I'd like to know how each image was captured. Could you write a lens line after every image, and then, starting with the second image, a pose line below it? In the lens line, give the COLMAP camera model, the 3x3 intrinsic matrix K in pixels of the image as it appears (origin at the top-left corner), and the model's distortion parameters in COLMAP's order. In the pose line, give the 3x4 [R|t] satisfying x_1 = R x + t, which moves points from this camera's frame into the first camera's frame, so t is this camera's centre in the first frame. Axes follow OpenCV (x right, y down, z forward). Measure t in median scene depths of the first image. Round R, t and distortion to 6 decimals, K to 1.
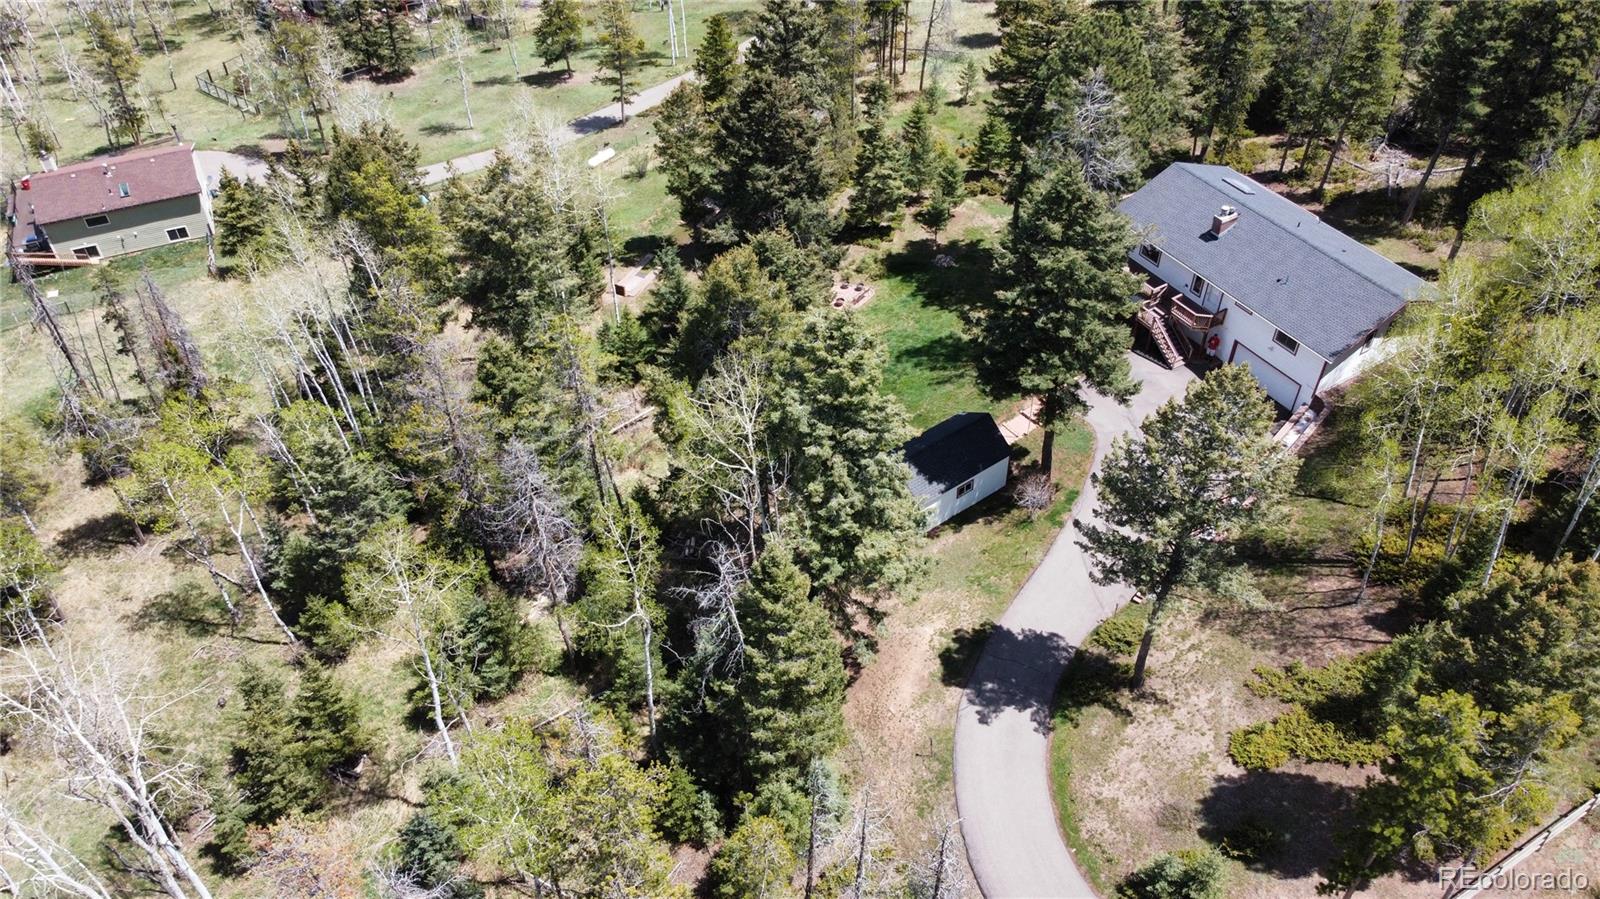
lens RADIAL K [[1192.7, 0, 800.6], [0, 1192.7, 449.1], [0, 0, 1]] dist [-0.011519, -0.000245]
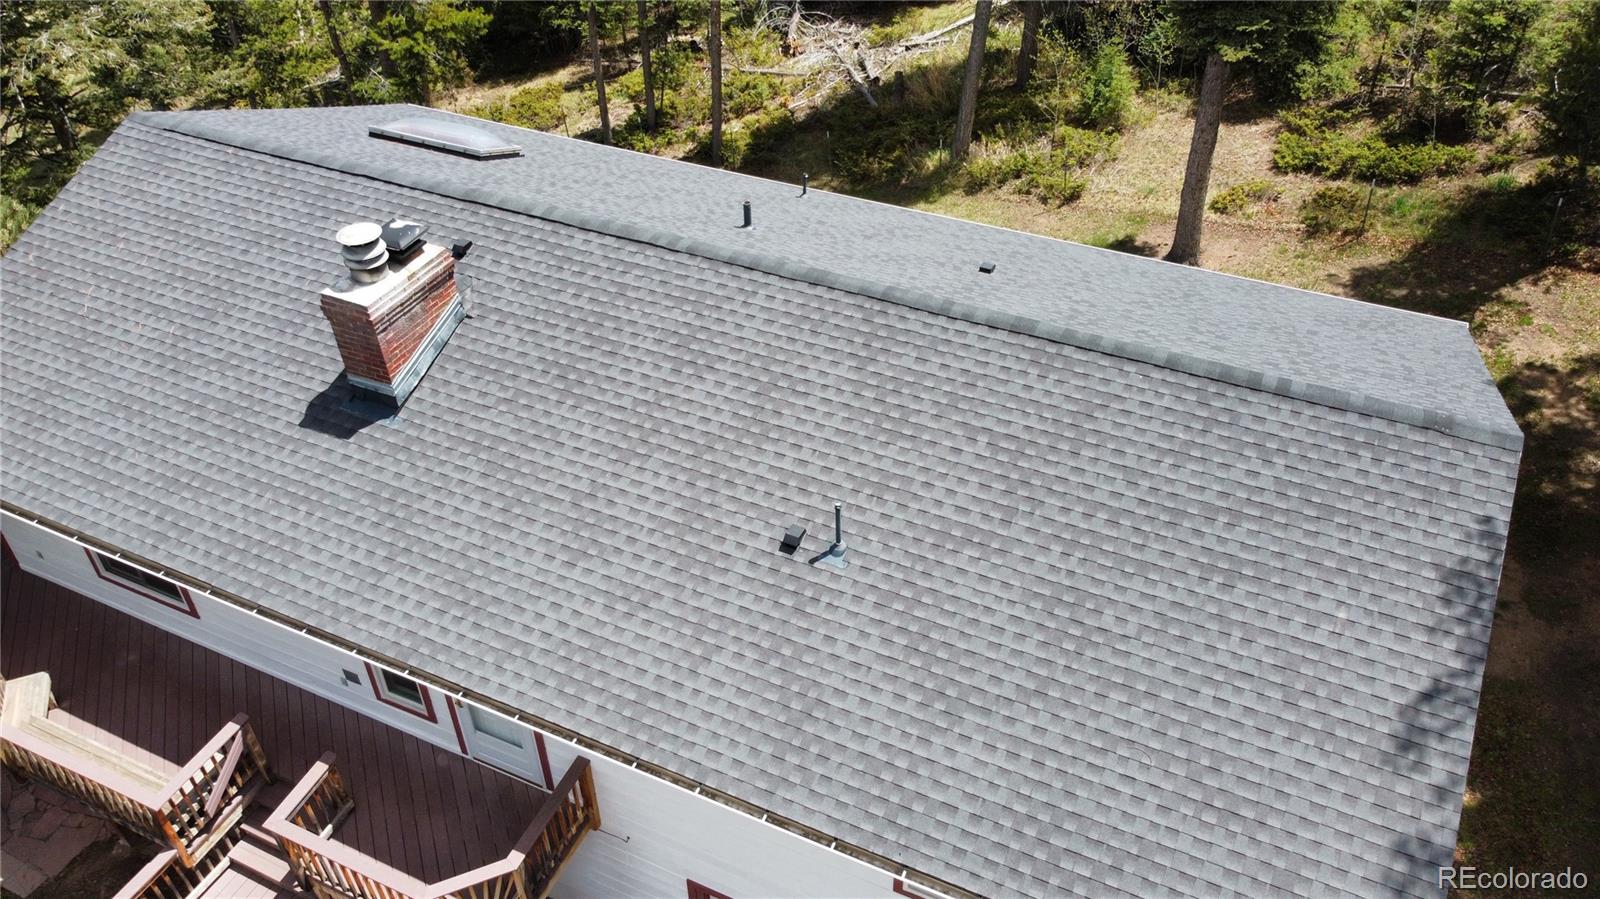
lens RADIAL K [[1192.7, 0, 799.3], [0, 1192.7, 449.0], [0, 0, 1]] dist [-0.011519, -0.000245]
pose [[0.834183, -0.348114, 0.427732, 0.309318], [0.377377, 0.925893, 0.017568, -0.144711], [-0.402150, 0.146762, 0.903735, 0.780793]]
